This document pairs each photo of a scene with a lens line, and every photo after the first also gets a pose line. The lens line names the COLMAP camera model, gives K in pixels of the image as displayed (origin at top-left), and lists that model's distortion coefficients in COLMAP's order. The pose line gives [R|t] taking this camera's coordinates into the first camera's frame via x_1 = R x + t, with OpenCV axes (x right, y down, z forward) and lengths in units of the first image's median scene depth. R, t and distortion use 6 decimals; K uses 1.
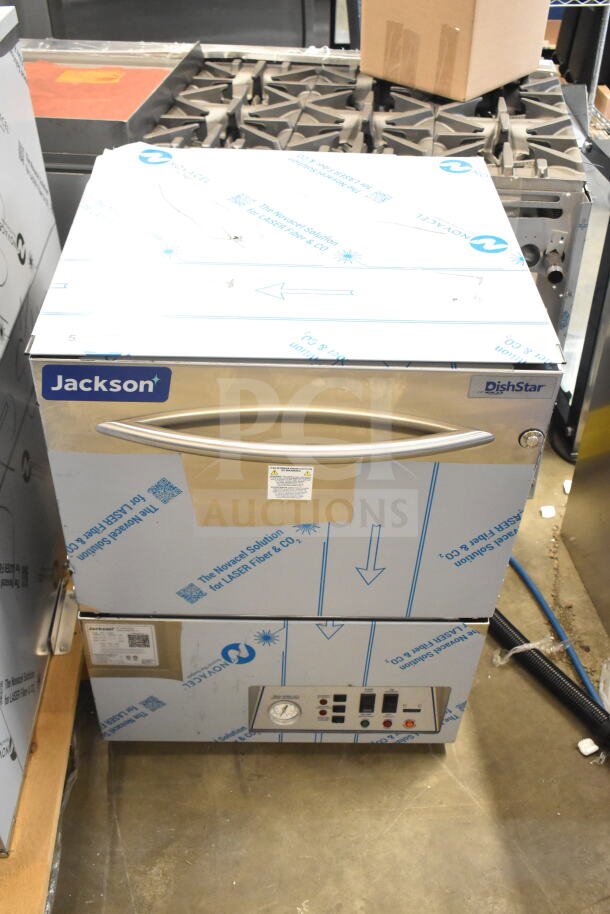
lens RADIAL K [[920.6, 0, 304.4], [0, 920.6, 459.2], [0, 0, 1]] dist [-0.013584, 0.000000]
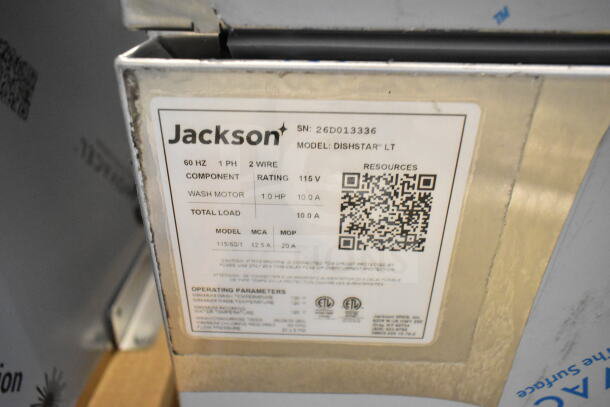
lens RADIAL K [[459.0, 0, 302.9], [0, 459.0, 205.1], [0, 0, 1]] dist [-0.014778, 0.001353]
pose [[0.998778, -0.008956, -0.048611, -0.173548], [-0.001761, 0.976376, -0.216070, 0.196199], [0.049398, 0.215892, 0.975167, 0.789288]]
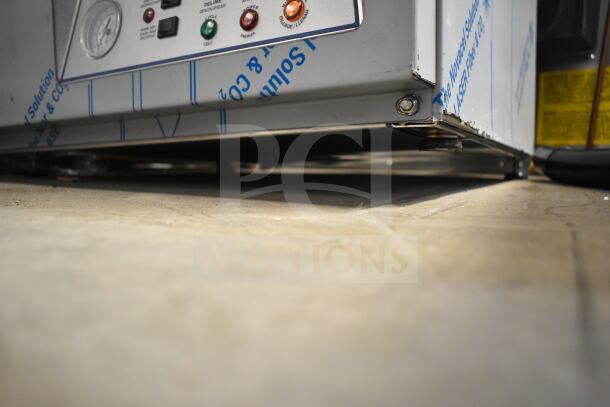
lens RADIAL K [[459.0, 0, 305.6], [0, 459.0, 203.5], [0, 0, 1]] dist [-0.014778, 0.001353]
pose [[0.842216, -0.009421, -0.539057, 0.223485], [-0.335573, 0.773401, -0.537812, 0.456174], [0.421974, 0.633847, 0.648210, 0.931780]]
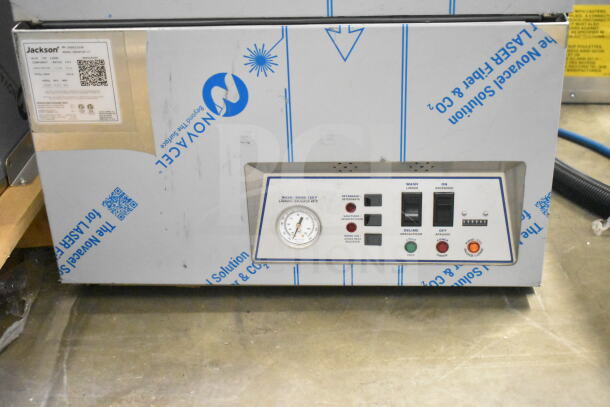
lens RADIAL K [[921.3, 0, 306.5], [0, 921.3, 201.8], [0, 0, 1]] dist [-0.021955, 0.000000]
pose [[0.993890, -0.027710, -0.106838, 0.062967], [0.001548, 0.971377, -0.237539, 0.425784], [0.110362, 0.235922, 0.965485, 0.284689]]
